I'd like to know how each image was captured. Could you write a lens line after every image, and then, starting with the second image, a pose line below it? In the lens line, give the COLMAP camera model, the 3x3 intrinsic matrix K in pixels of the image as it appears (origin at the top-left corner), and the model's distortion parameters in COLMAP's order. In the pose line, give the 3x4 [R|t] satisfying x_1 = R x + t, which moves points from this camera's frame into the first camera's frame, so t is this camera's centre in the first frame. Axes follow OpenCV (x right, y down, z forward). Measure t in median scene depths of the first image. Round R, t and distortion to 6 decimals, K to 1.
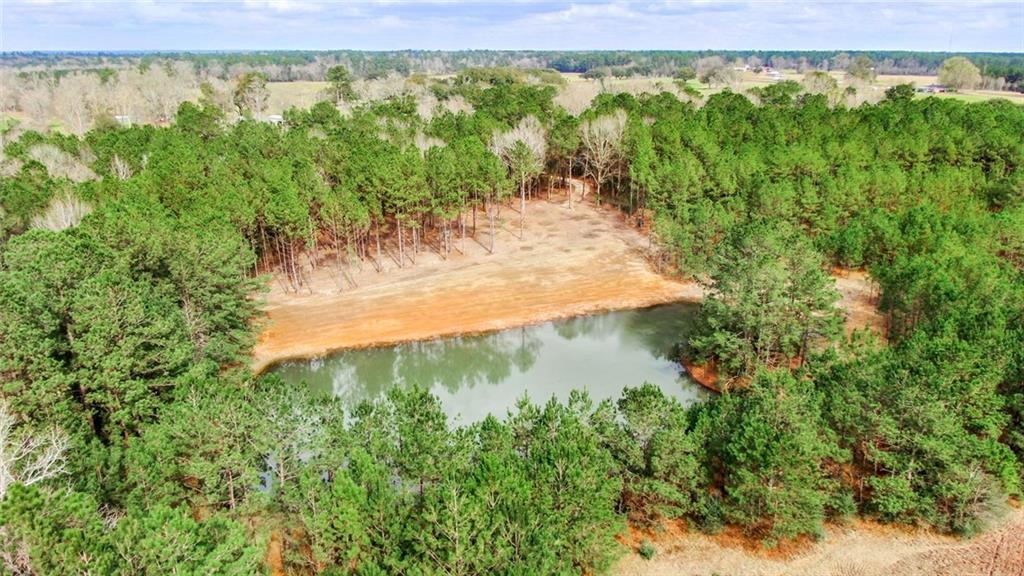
lens RADIAL K [[721.4, 0, 513.1], [0, 721.4, 291.7], [0, 0, 1]] dist [-0.000589, -0.000993]
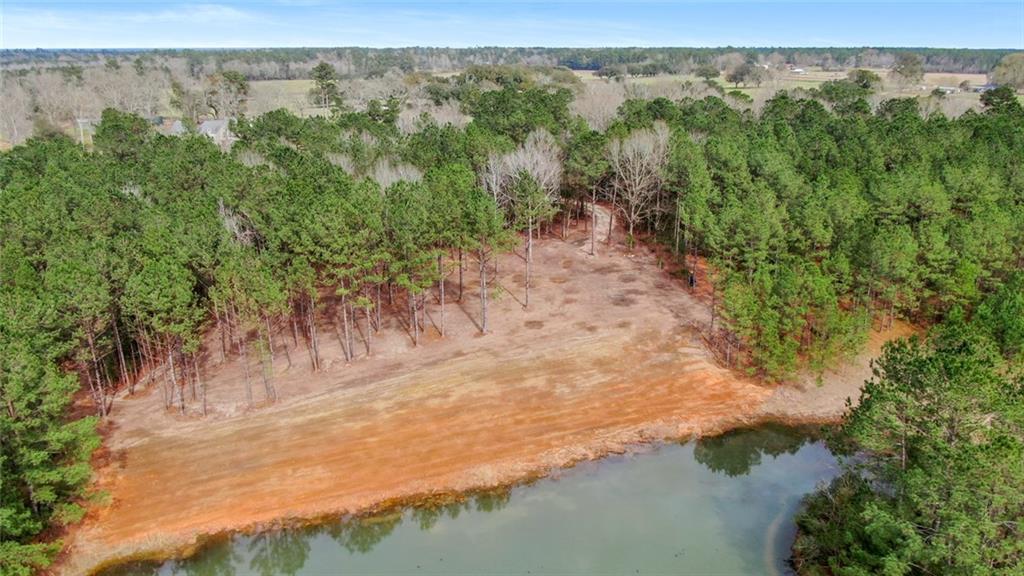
lens RADIAL K [[721.4, 0, 510.7], [0, 721.4, 284.3], [0, 0, 1]] dist [-0.000589, -0.000993]
pose [[0.999853, 0.004559, -0.016534, 0.006449], [-0.004651, 0.999974, -0.005562, -0.081311], [0.016508, 0.005638, 0.999848, 0.256445]]
